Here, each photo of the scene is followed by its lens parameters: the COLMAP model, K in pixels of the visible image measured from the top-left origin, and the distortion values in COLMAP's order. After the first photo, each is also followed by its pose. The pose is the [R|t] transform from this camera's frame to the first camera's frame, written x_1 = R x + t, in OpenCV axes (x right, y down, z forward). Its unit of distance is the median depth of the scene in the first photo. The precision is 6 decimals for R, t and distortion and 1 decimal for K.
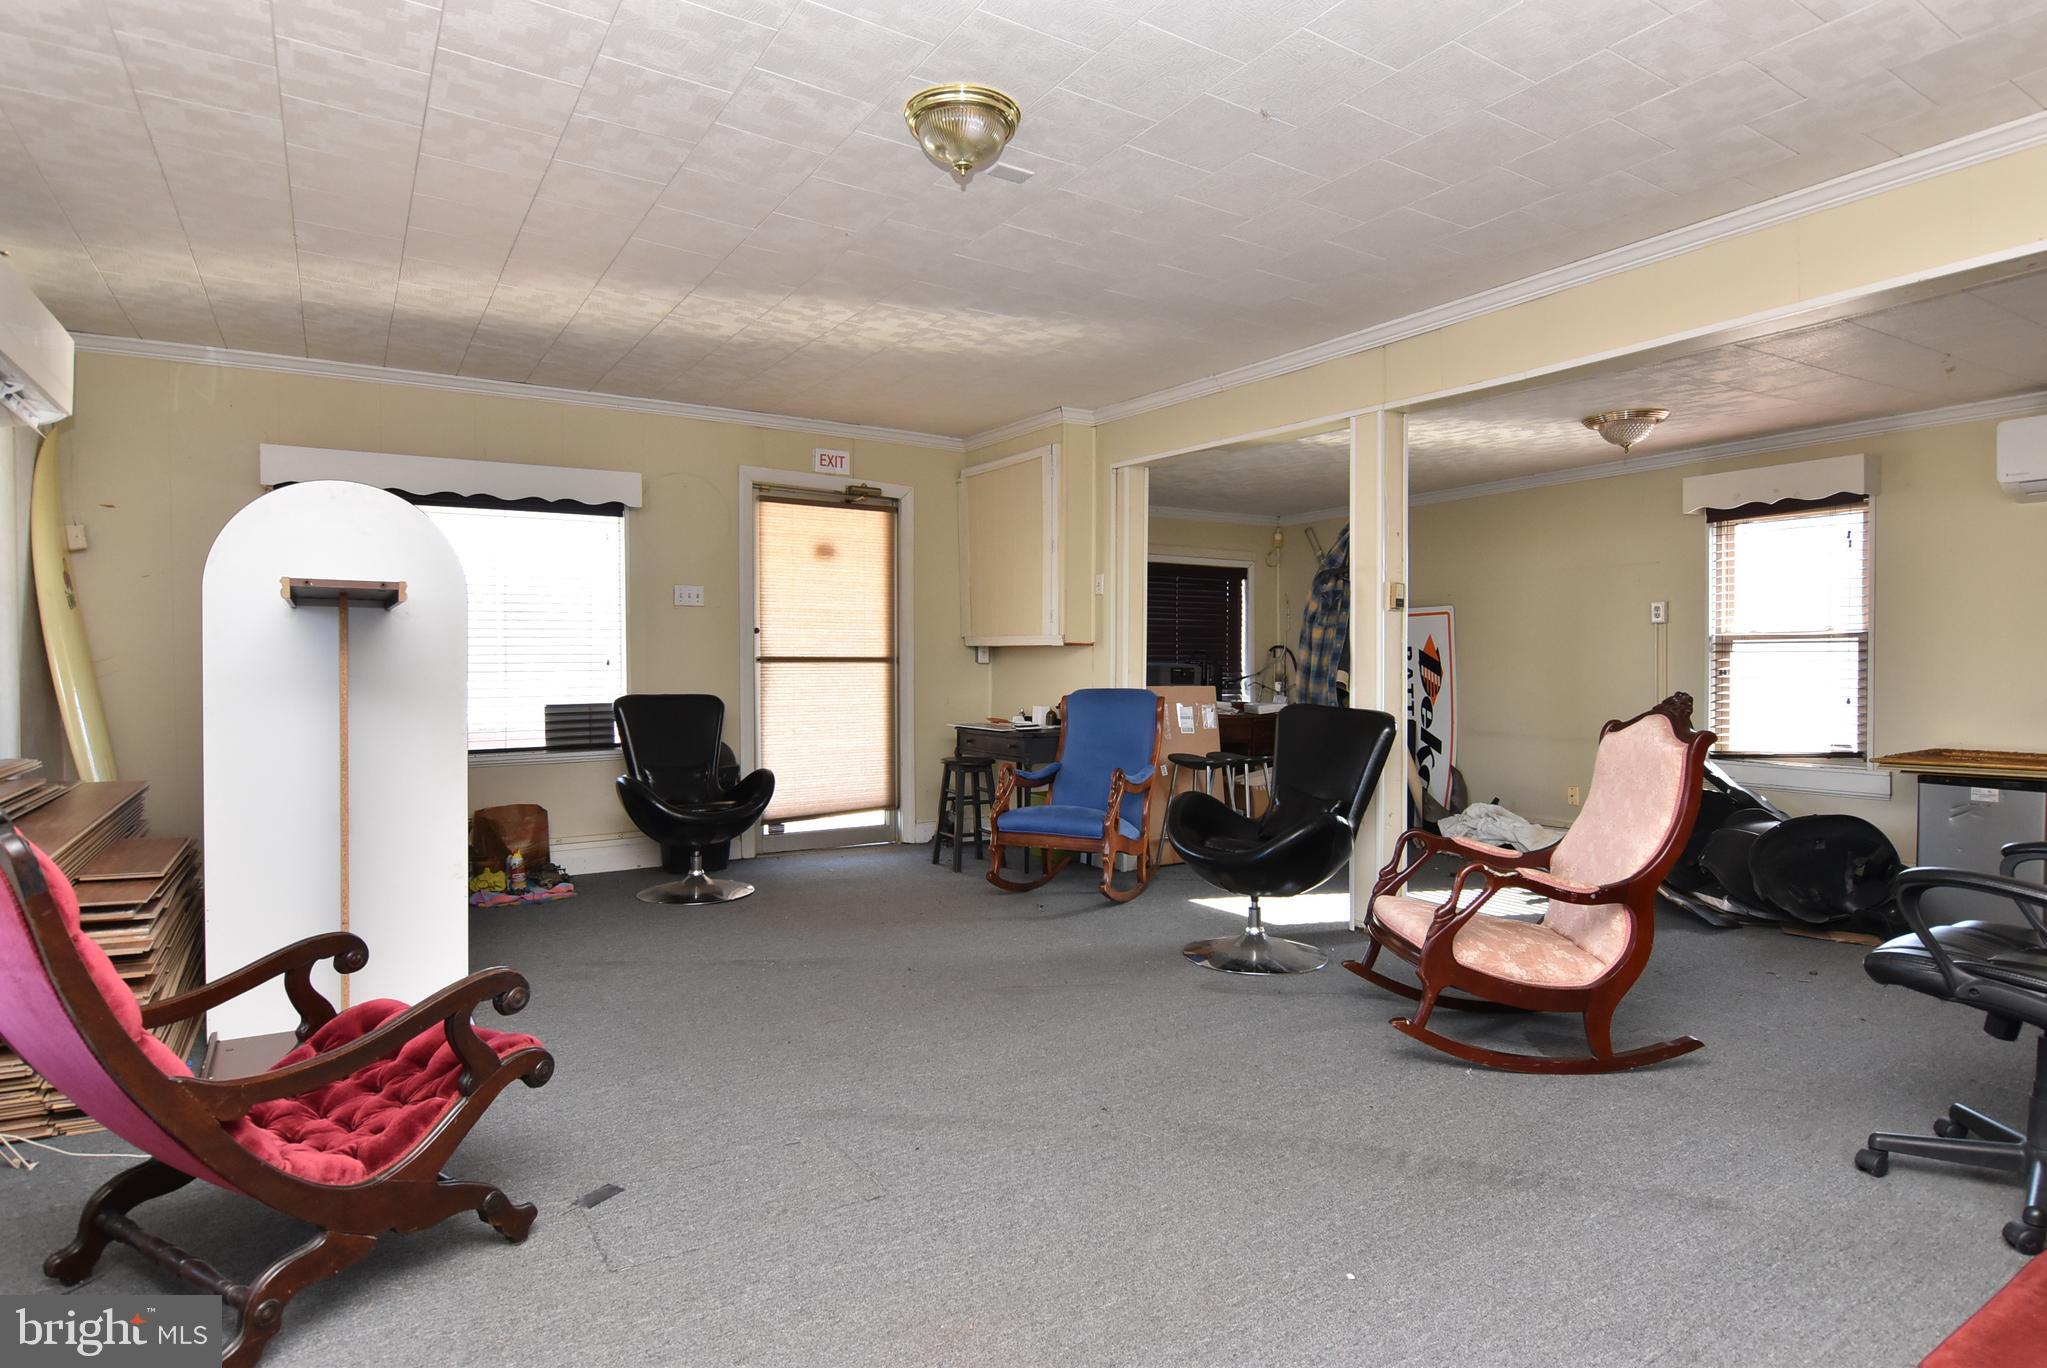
lens RADIAL K [[1085.8, 0, 1027.8], [0, 1085.8, 677.9], [0, 0, 1]] dist [0.007649, -0.022240]
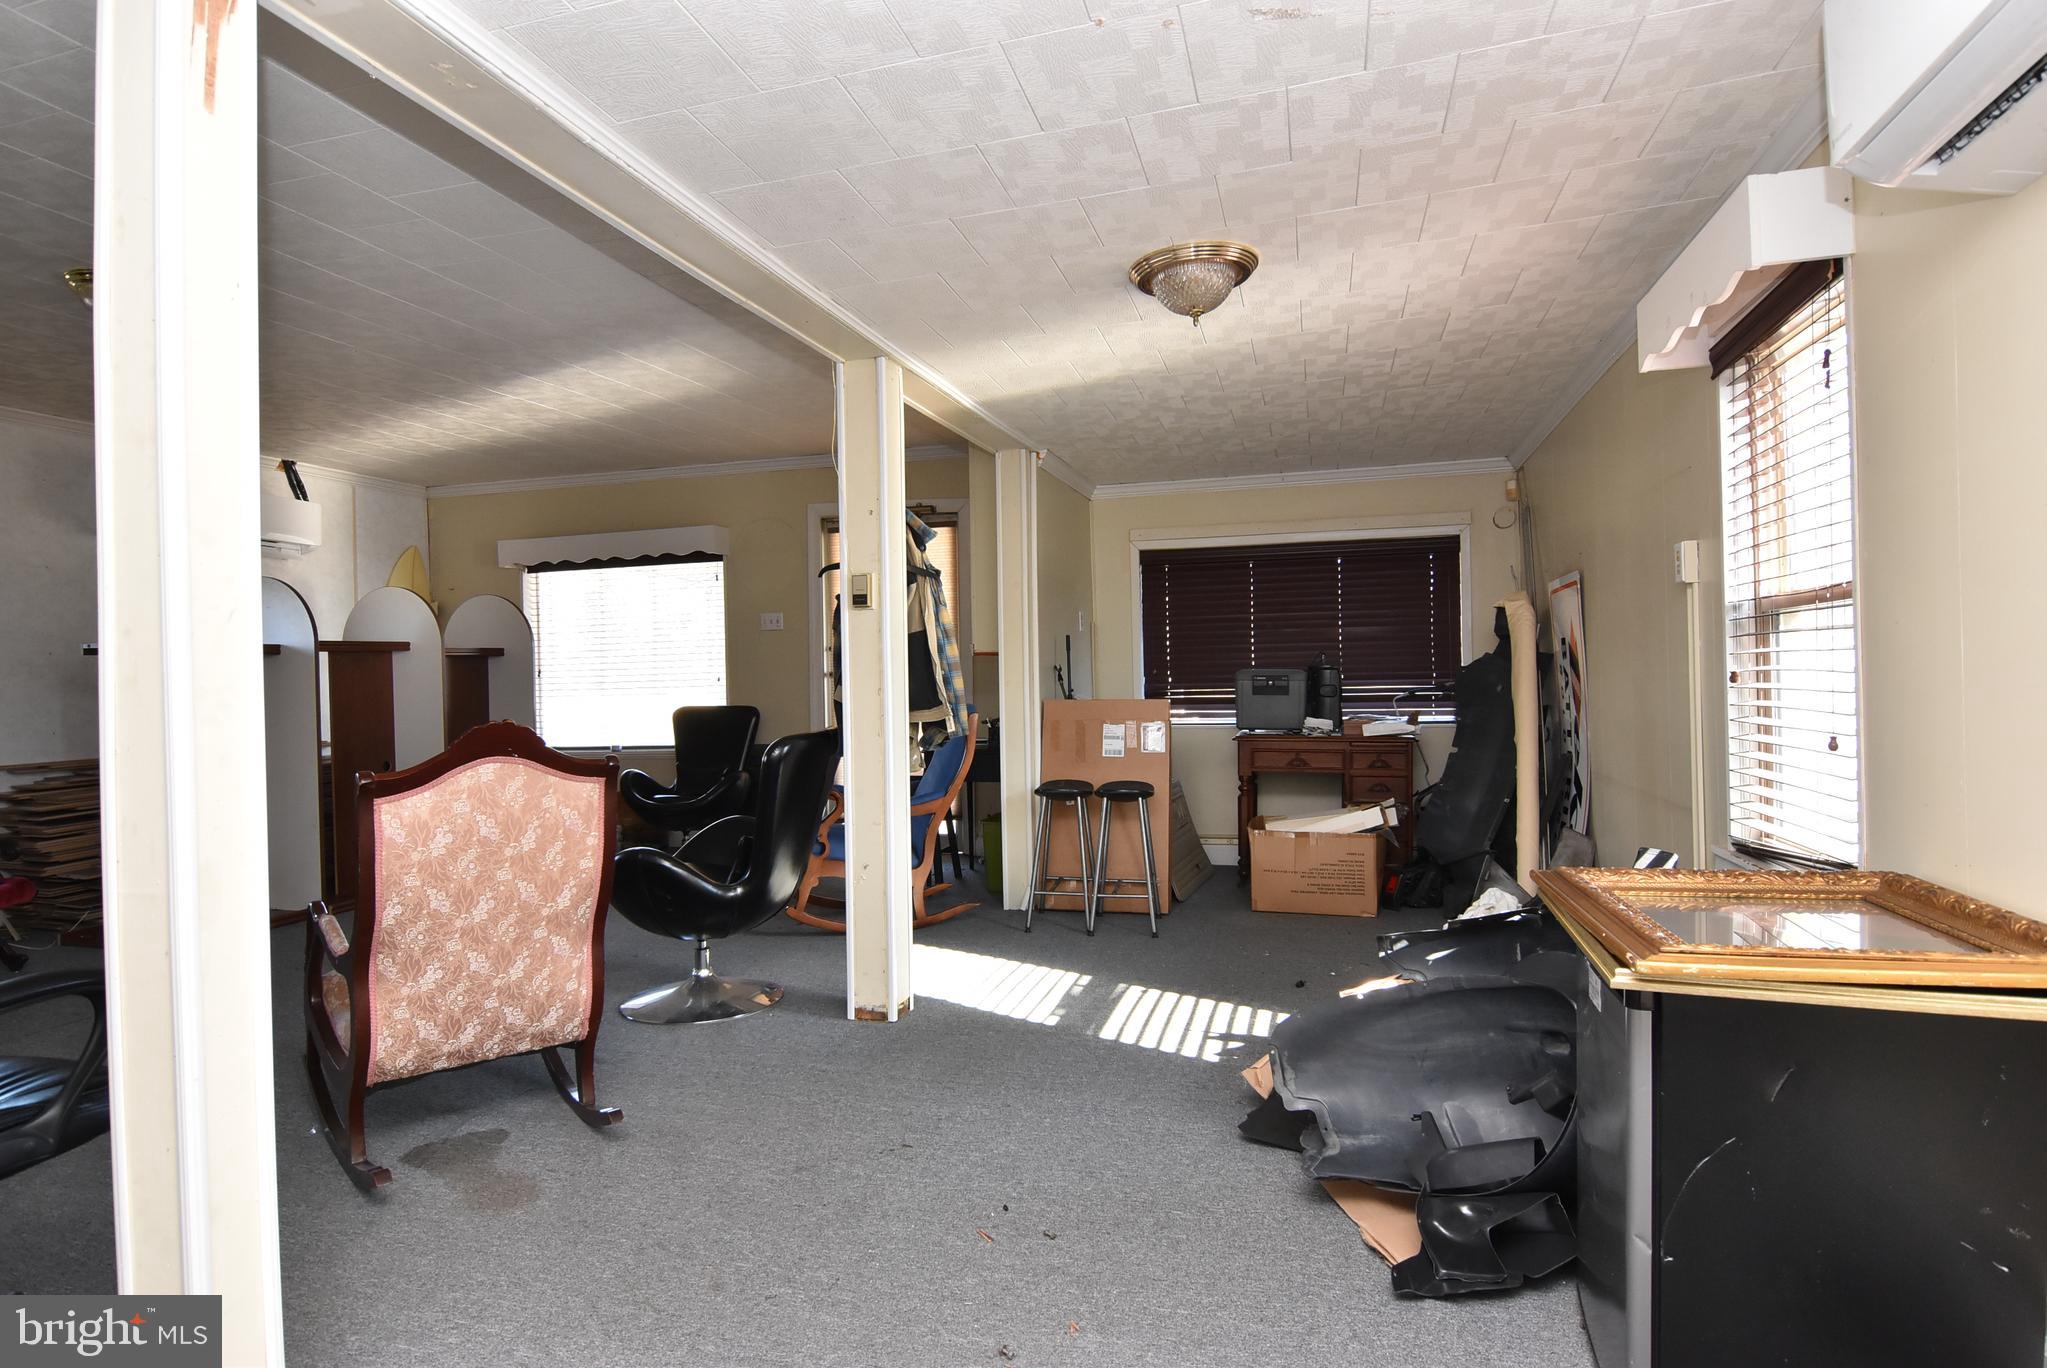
lens RADIAL K [[1085.8, 0, 1027.8], [0, 1085.8, 677.9], [0, 0, 1]] dist [0.007649, -0.022240]
pose [[0.676703, -0.011949, -0.736159, 0.775273], [0.007750, 0.999929, -0.009106, -0.001915], [0.736216, 0.000456, 0.676747, 0.429476]]
